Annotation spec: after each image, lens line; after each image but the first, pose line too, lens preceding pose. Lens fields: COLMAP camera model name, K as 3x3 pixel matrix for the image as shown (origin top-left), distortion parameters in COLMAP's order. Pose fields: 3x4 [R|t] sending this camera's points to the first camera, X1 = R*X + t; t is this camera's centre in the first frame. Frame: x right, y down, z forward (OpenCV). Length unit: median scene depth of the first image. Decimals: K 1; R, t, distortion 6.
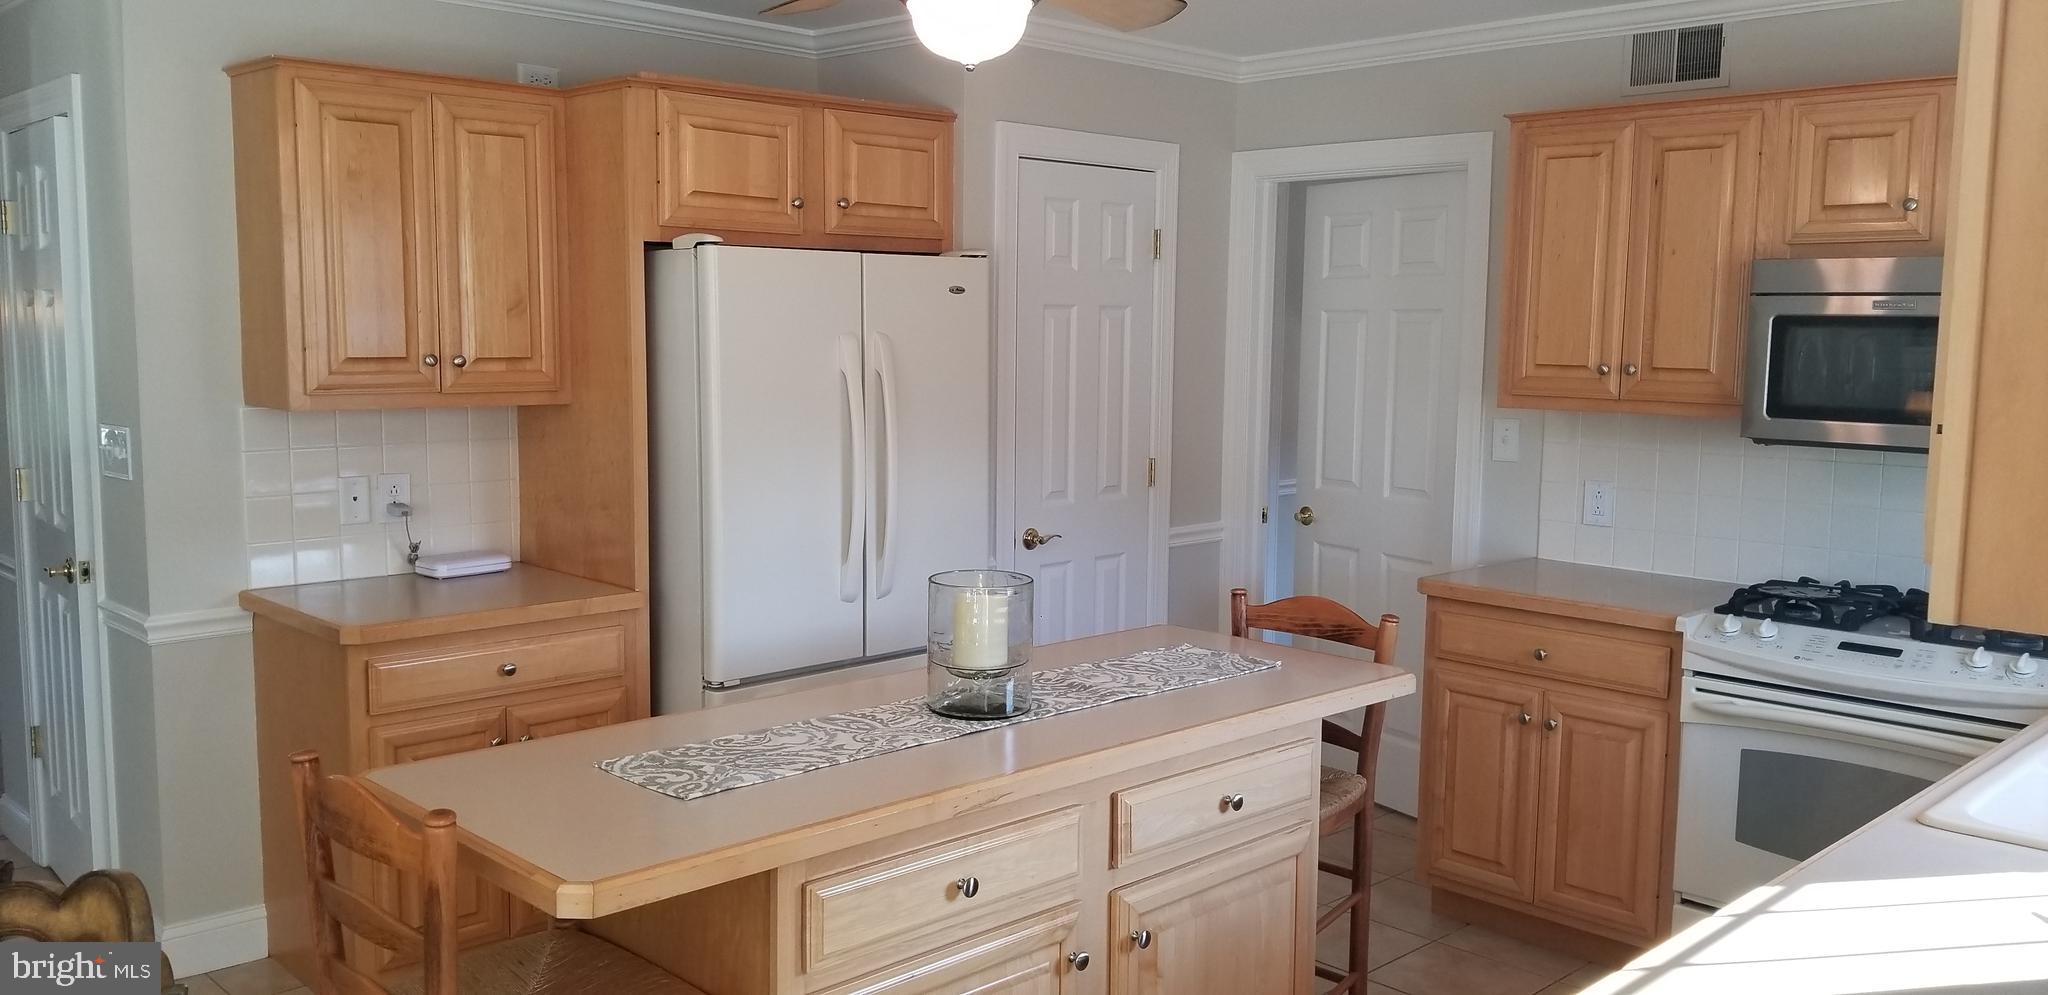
lens RADIAL K [[1555.6, 0, 1024.0], [0, 1555.6, 497.5], [0, 0, 1]] dist [0.076099, -0.157244]
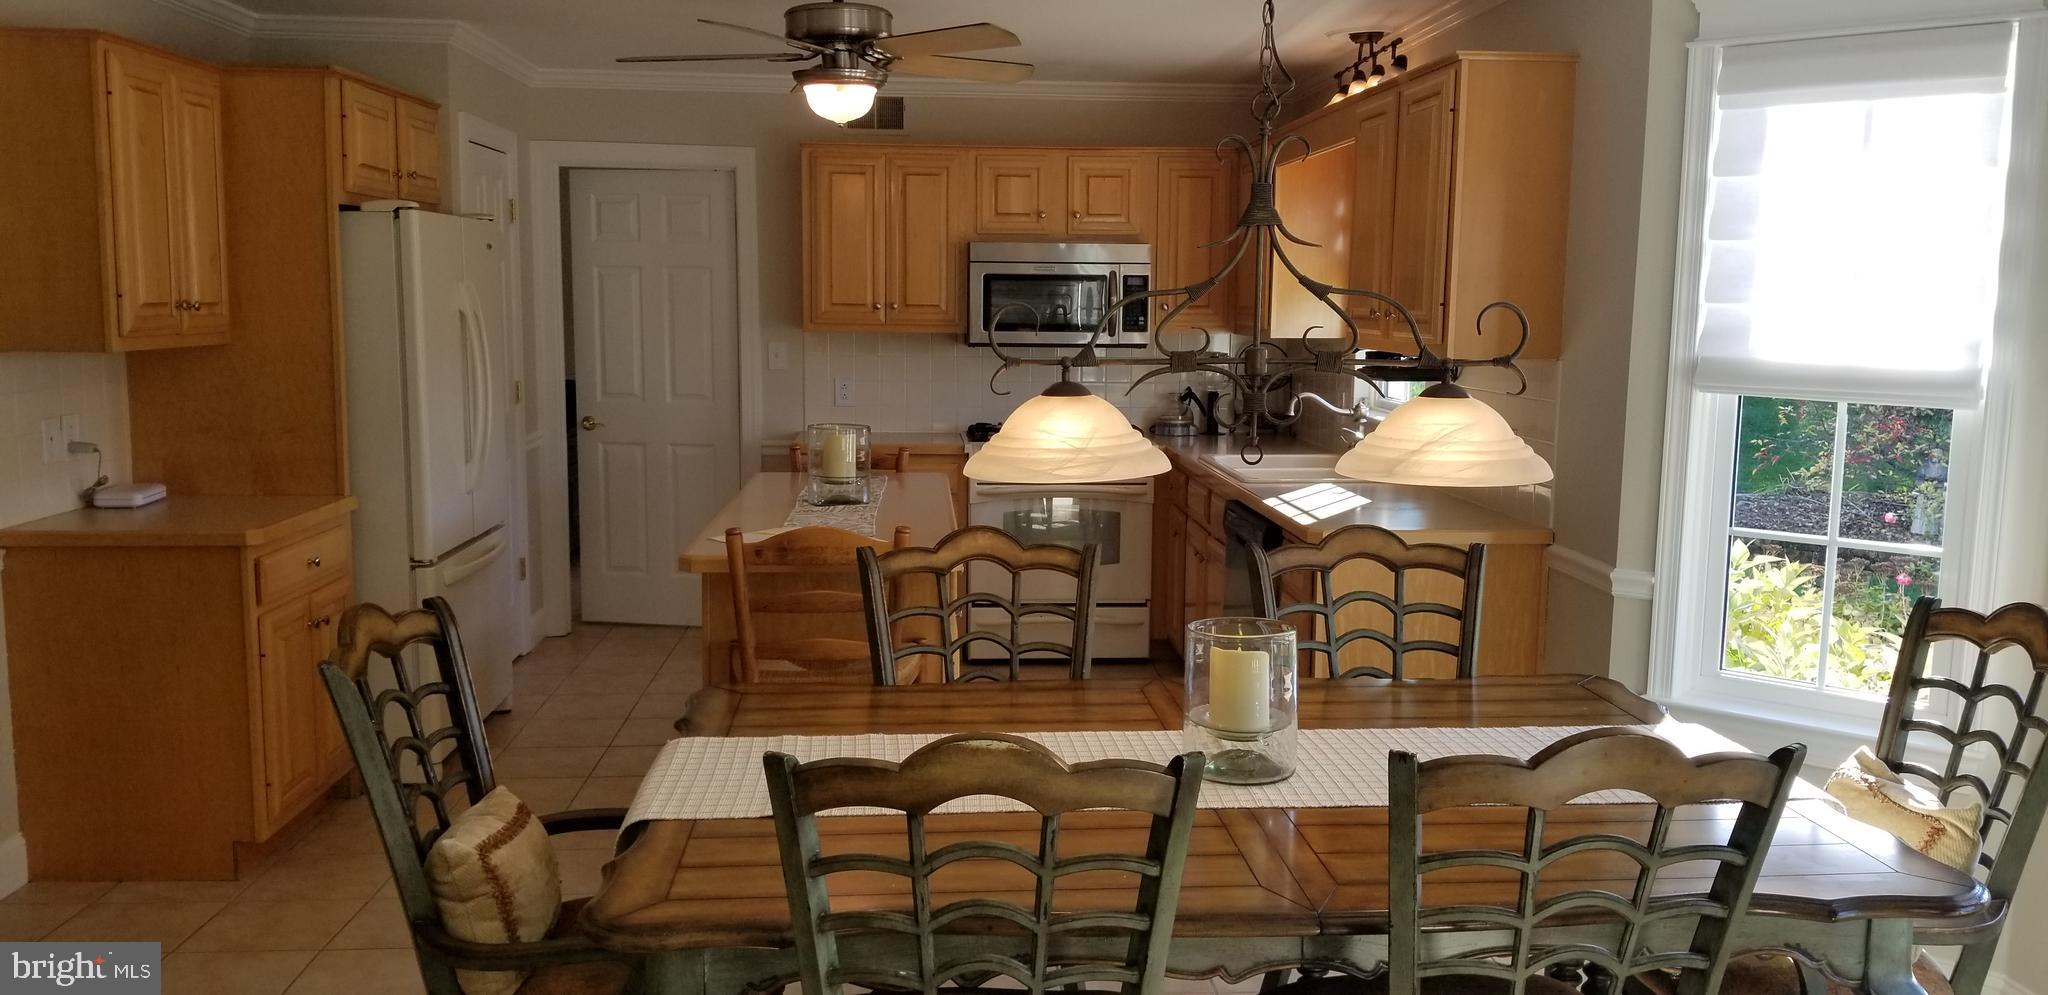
lens RADIAL K [[1555.6, 0, 1024.0], [0, 1555.6, 497.5], [0, 0, 1]] dist [0.076099, -0.157244]
pose [[0.646190, -0.102756, 0.756227, -0.836705], [0.080696, 0.994539, 0.066184, 0.023592], [-0.758898, 0.018257, 0.650953, -0.183912]]
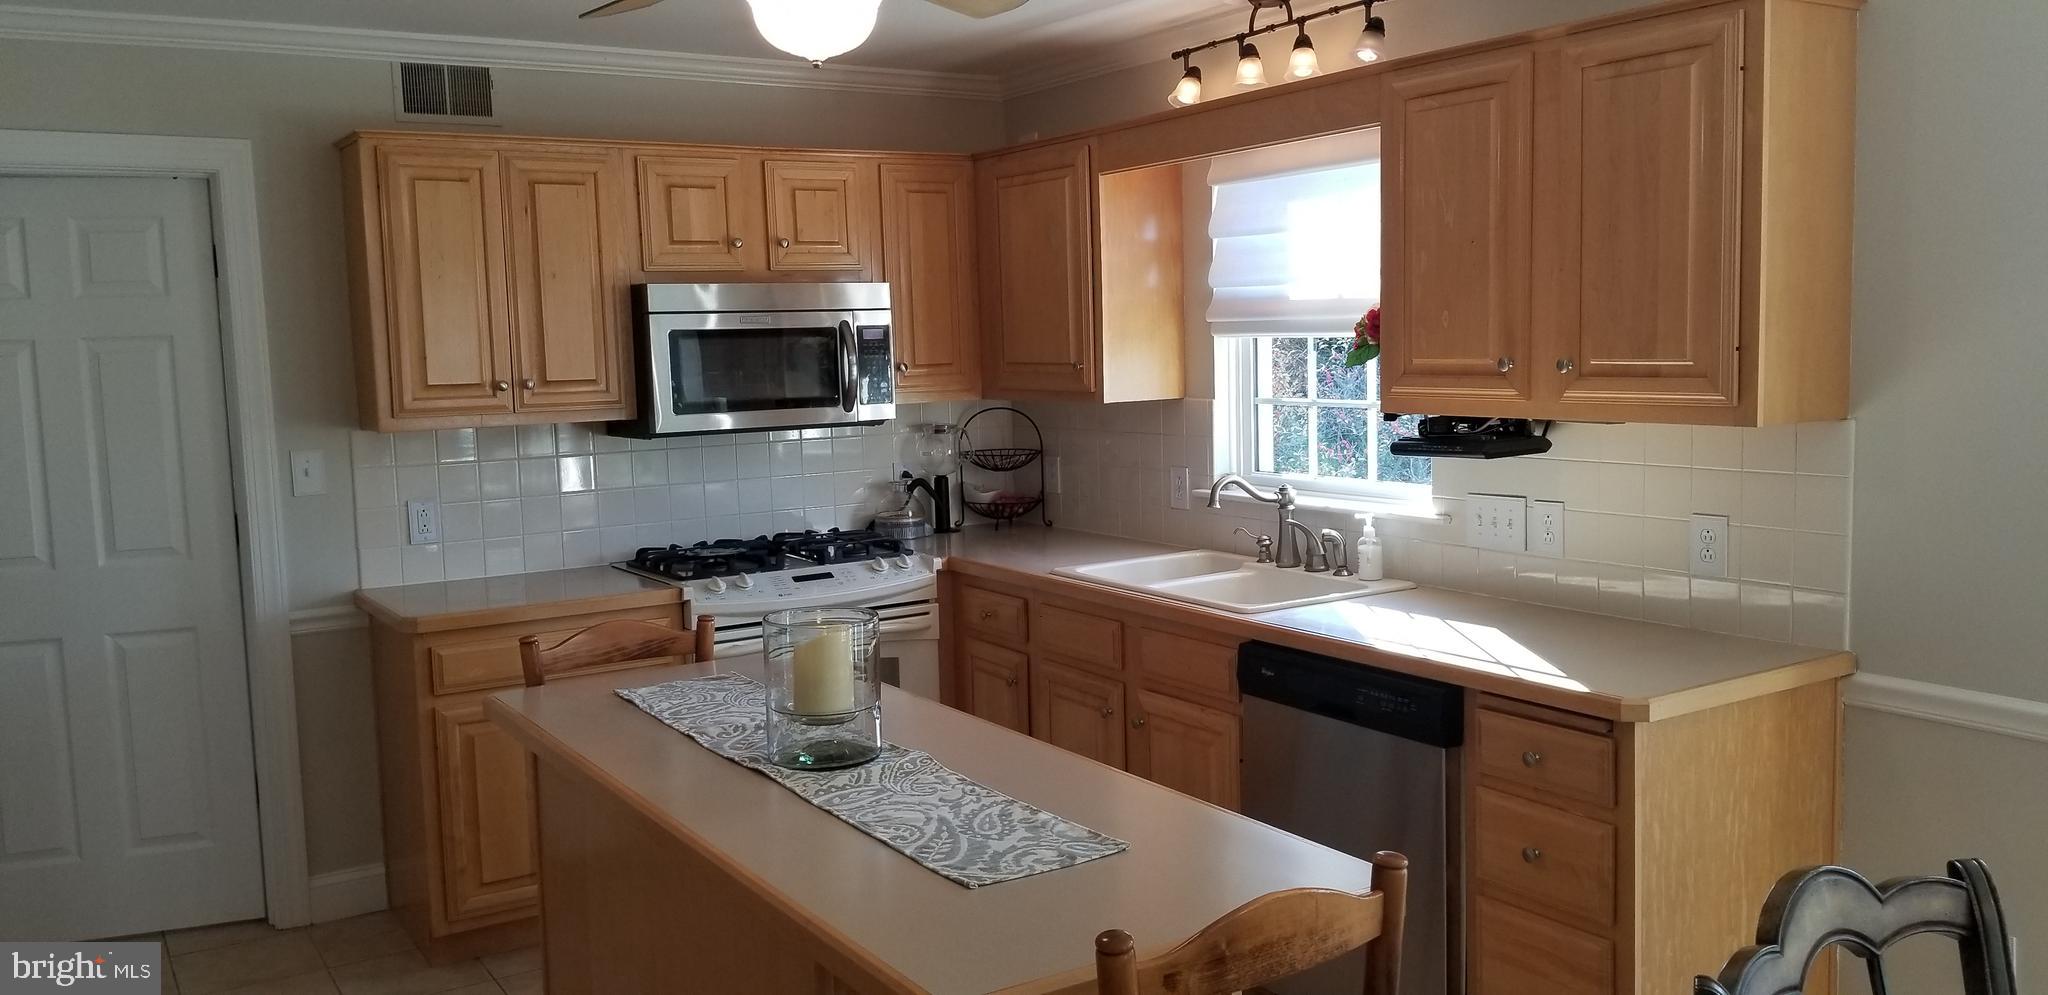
lens RADIAL K [[1577.7, 0, 988.5], [0, 1577.7, 486.2], [0, 0, 1]] dist [0.091716, -0.163351]
pose [[0.225160, -0.113153, 0.967729, -0.637160], [0.139961, 0.986689, 0.082806, -0.061907], [-0.964217, 0.116800, 0.238000, 0.469981]]
